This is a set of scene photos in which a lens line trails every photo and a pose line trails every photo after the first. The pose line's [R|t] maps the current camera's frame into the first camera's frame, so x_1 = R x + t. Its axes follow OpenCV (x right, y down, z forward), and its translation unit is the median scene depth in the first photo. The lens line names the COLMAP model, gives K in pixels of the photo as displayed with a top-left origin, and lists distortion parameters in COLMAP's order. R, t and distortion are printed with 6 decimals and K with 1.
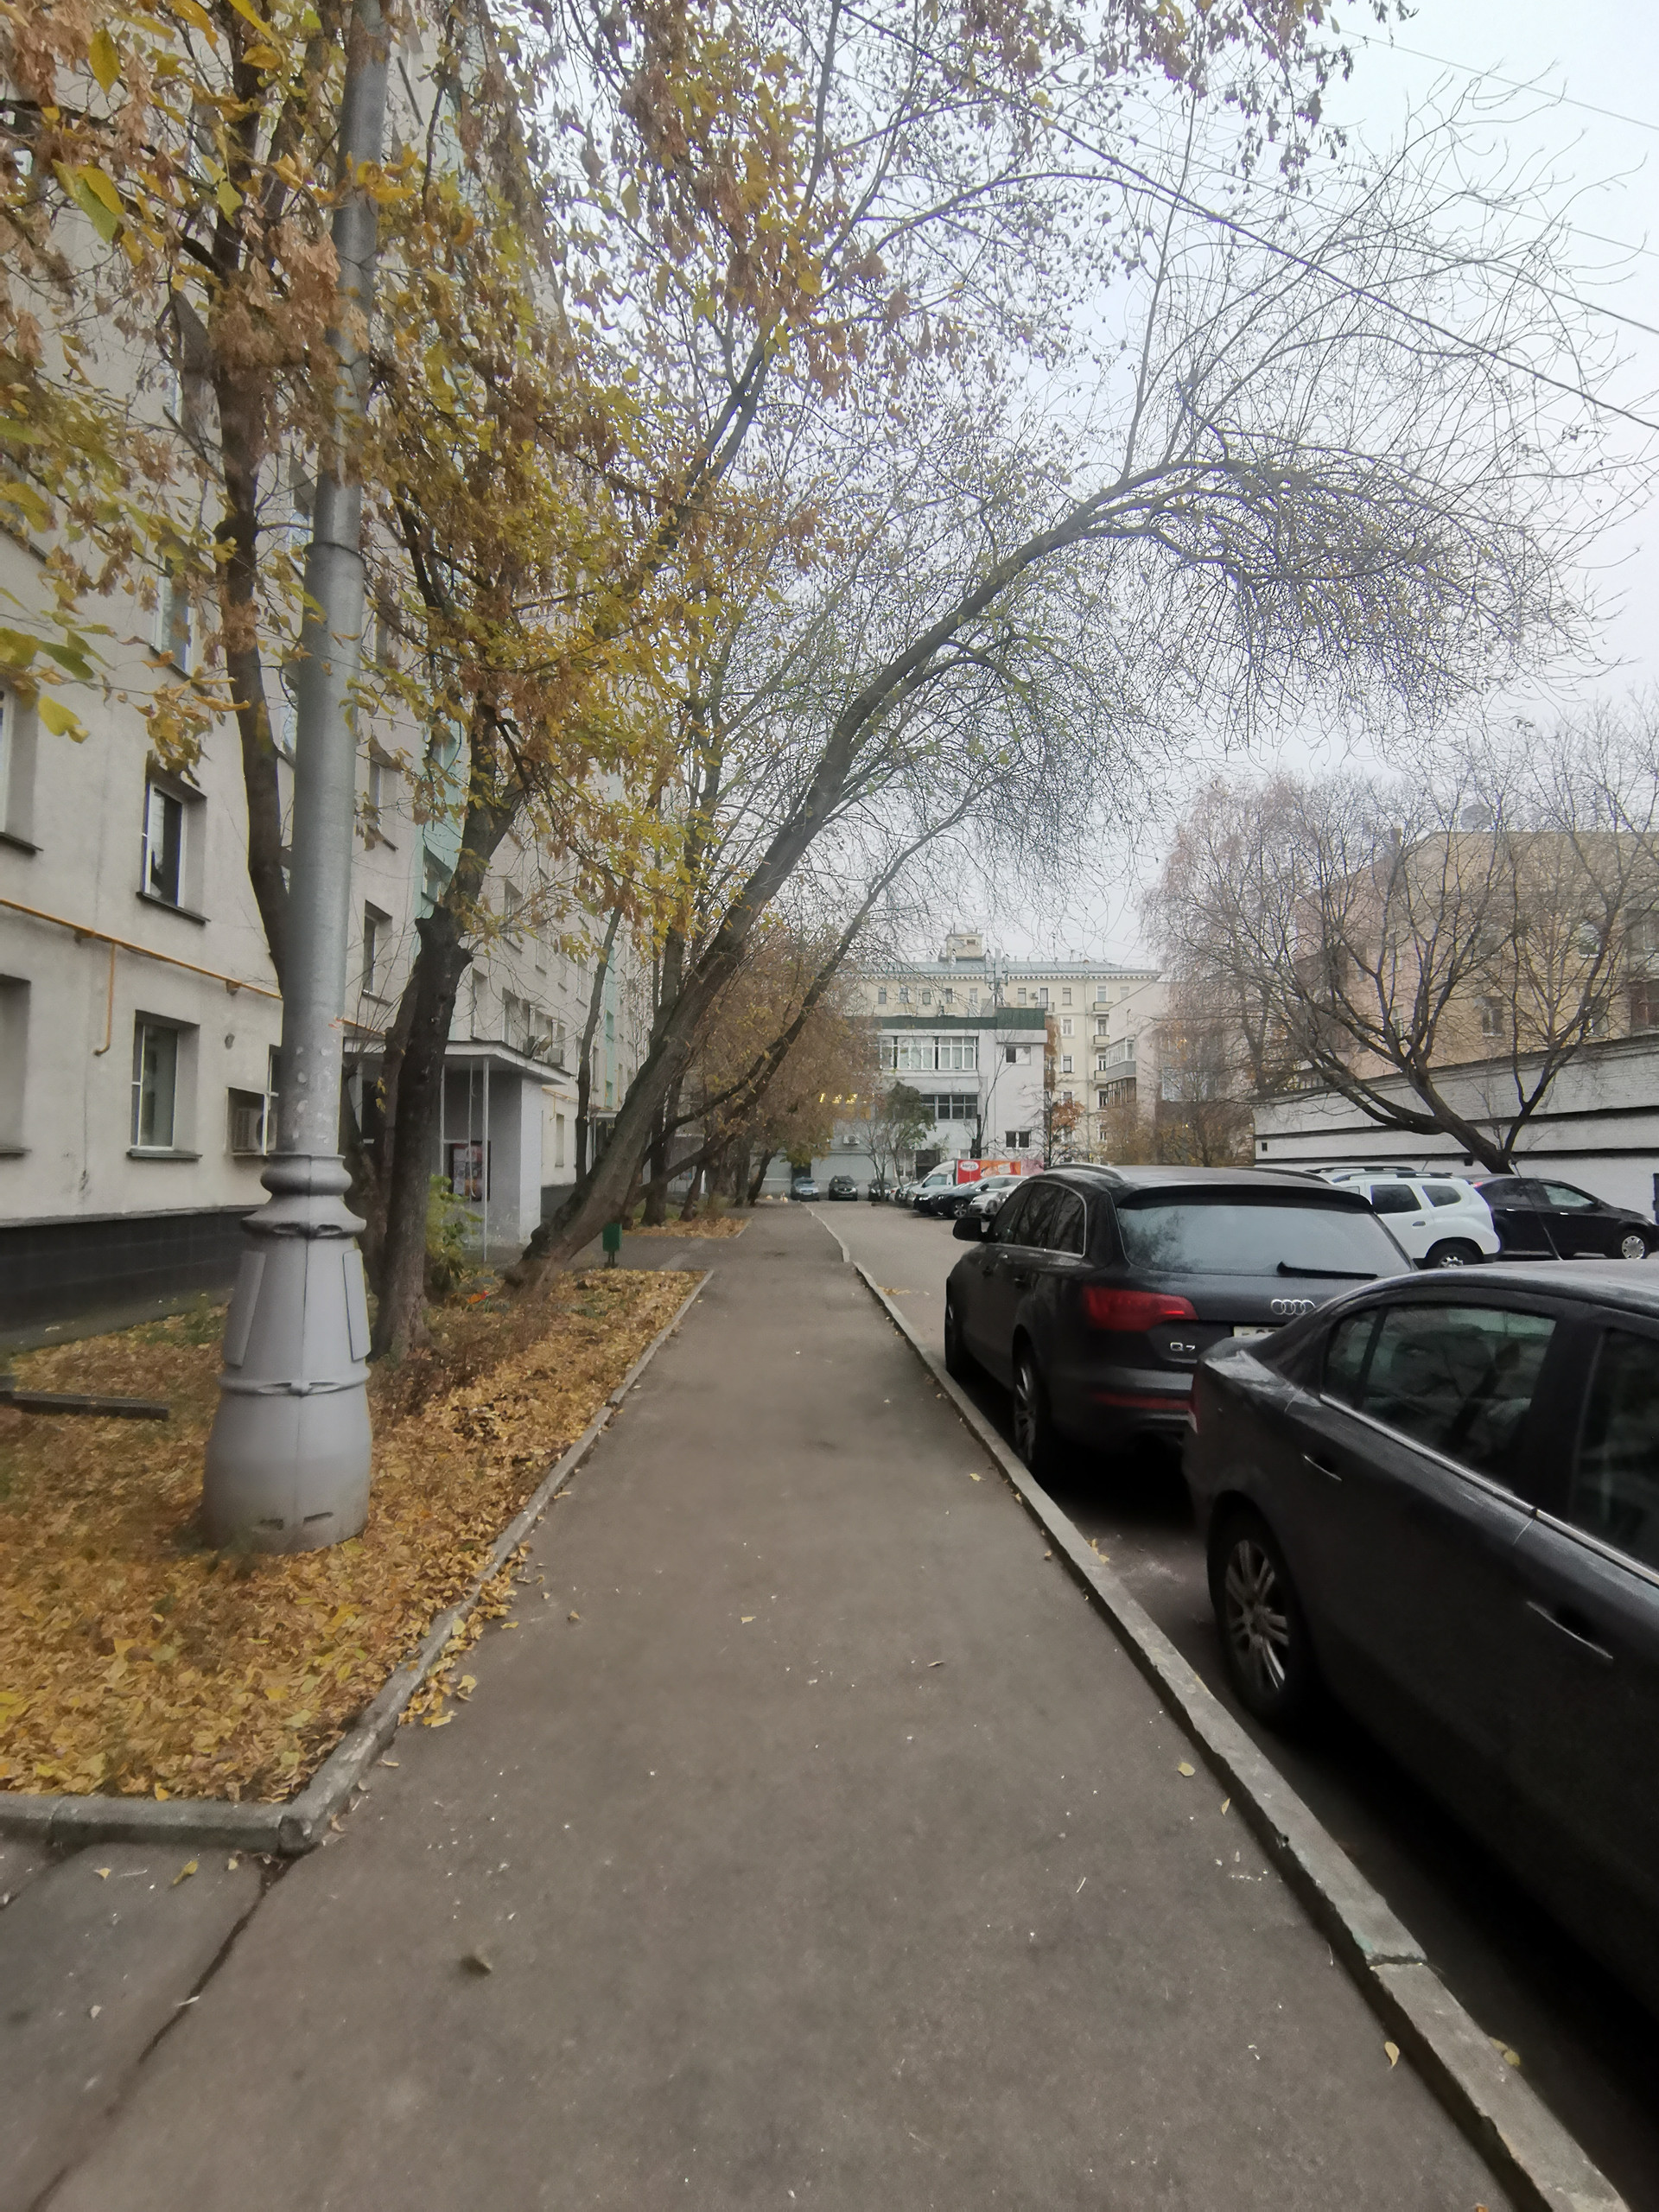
lens RADIAL K [[1076.8, 0, 826.6], [0, 1076.8, 1099.8], [0, 0, 1]] dist [0.020181, -0.021886]
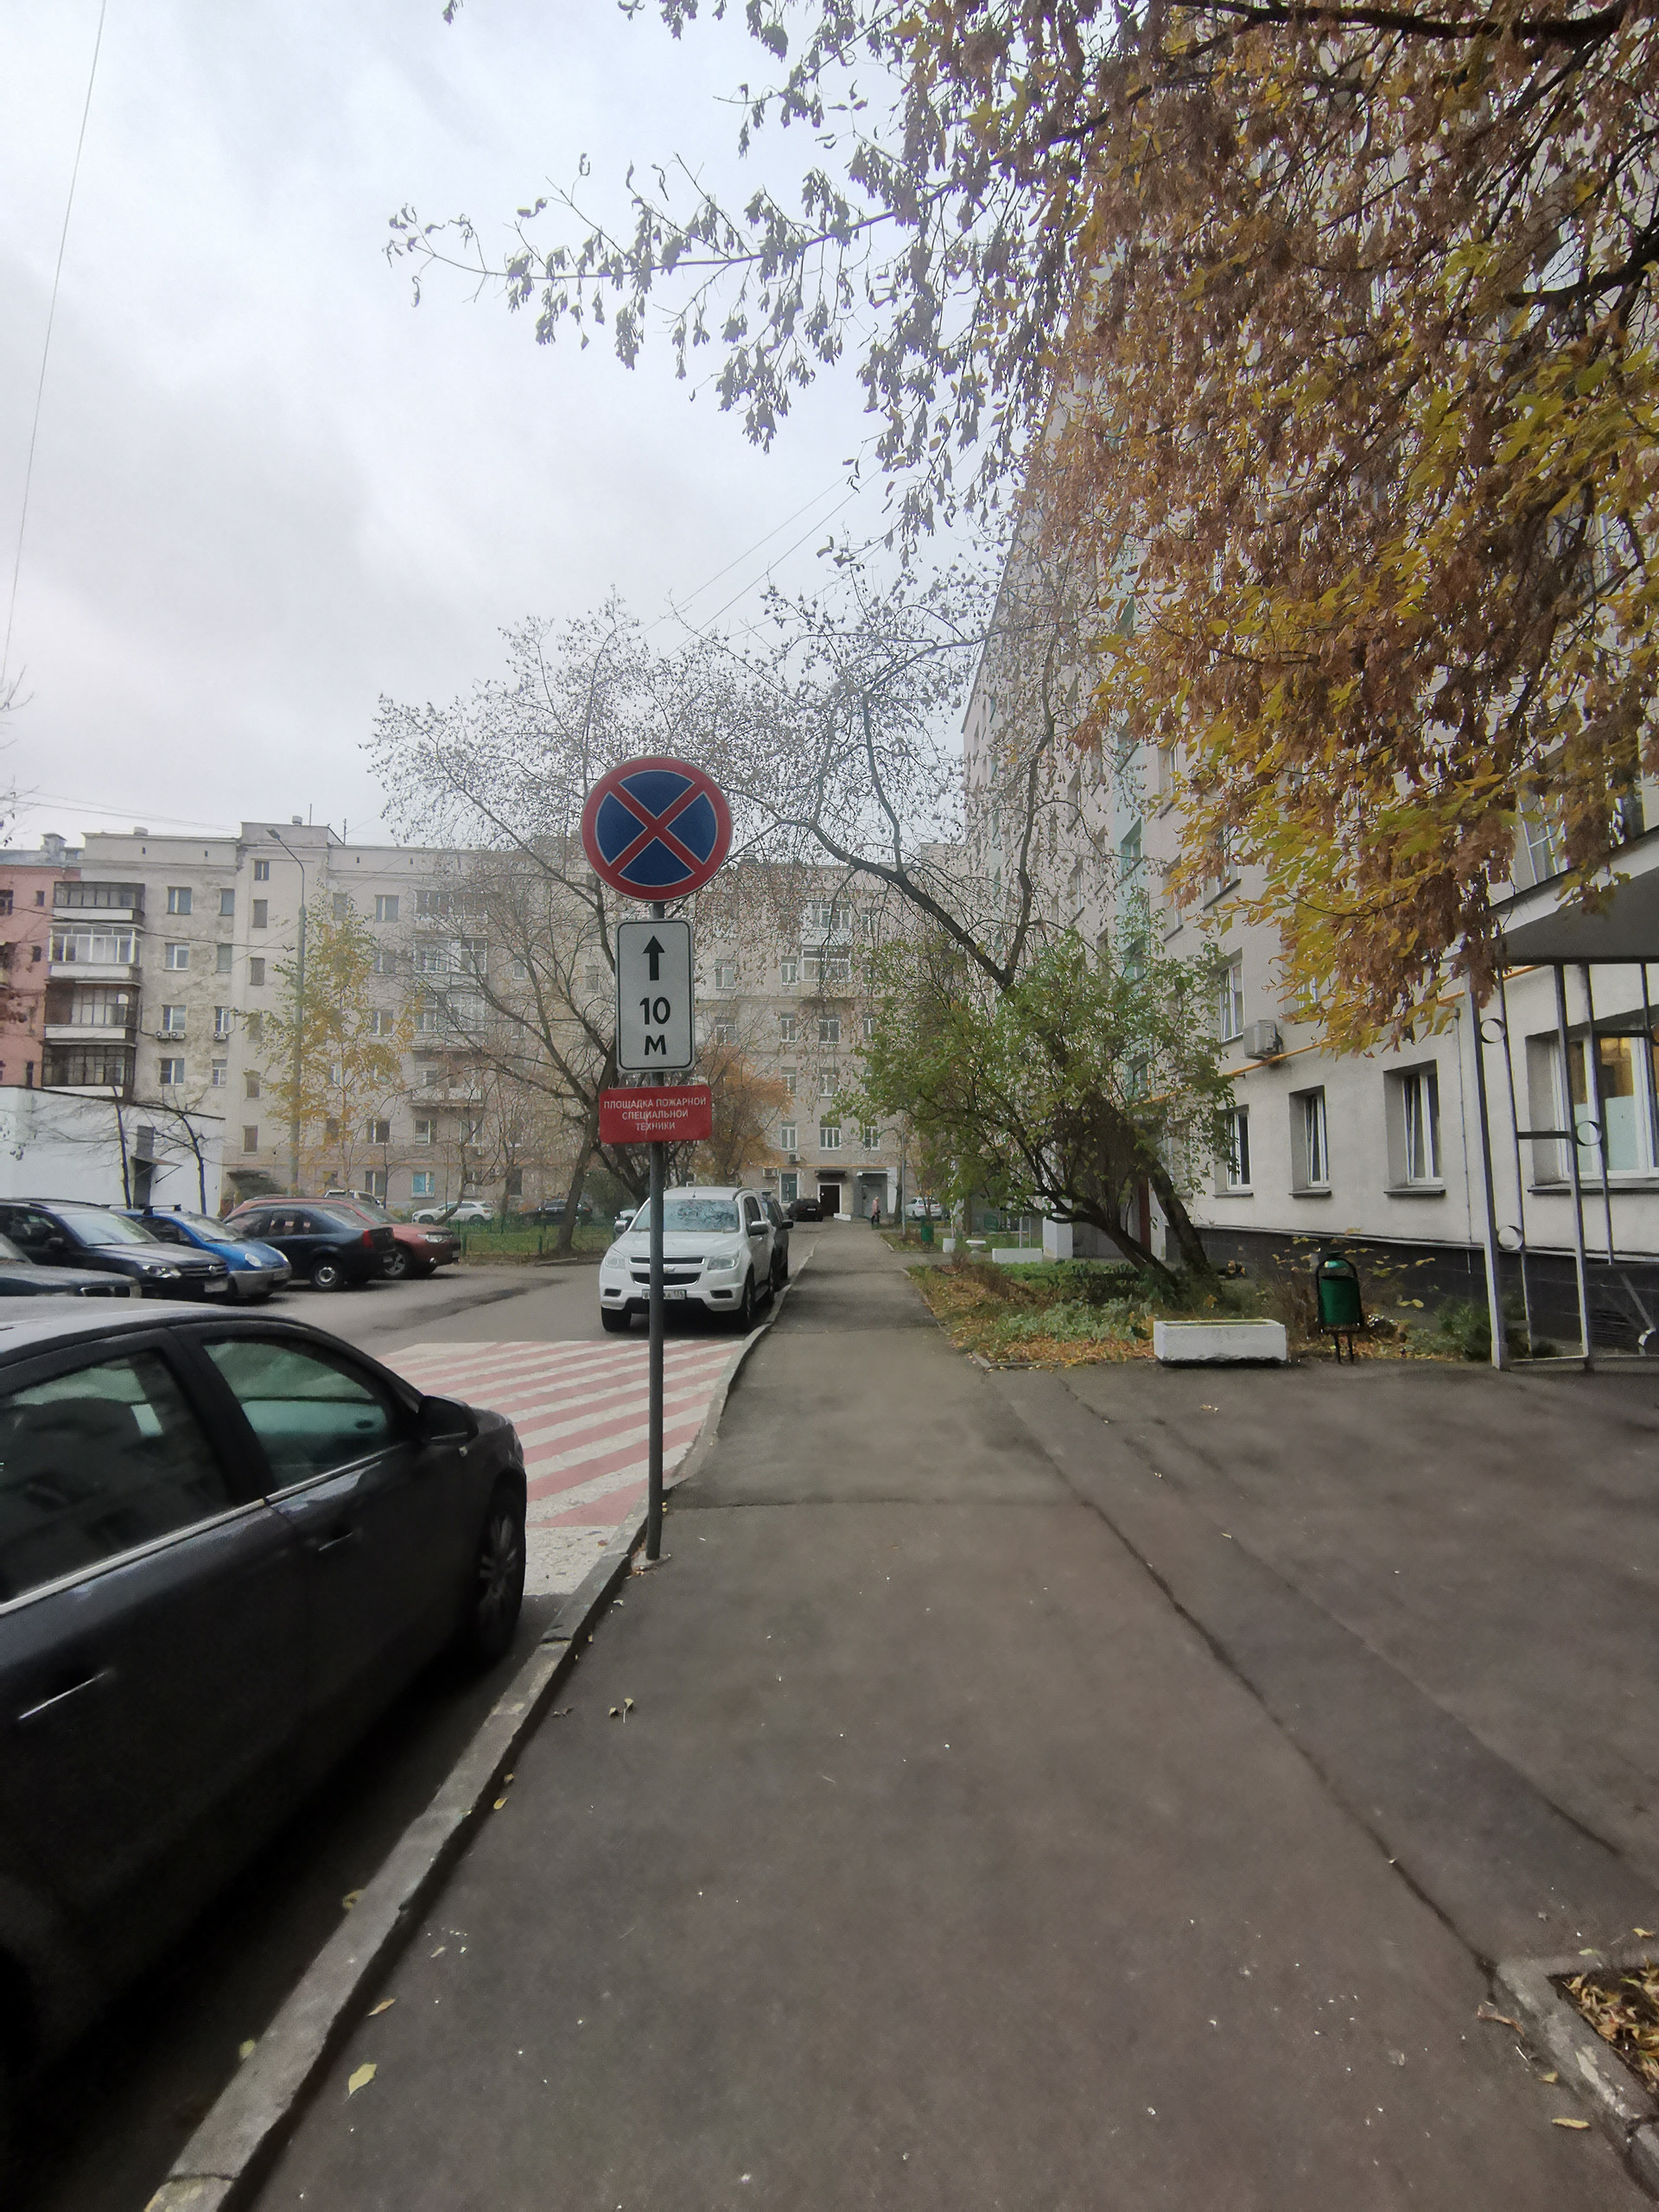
lens RADIAL K [[1076.8, 0, 826.6], [0, 1076.8, 1099.8], [0, 0, 1]] dist [0.020181, -0.021886]
pose [[-0.999209, 0.004529, 0.039497, 0.014493], [-0.002748, 0.983249, -0.182247, 0.161474], [-0.039661, -0.182212, -0.982459, 2.056608]]
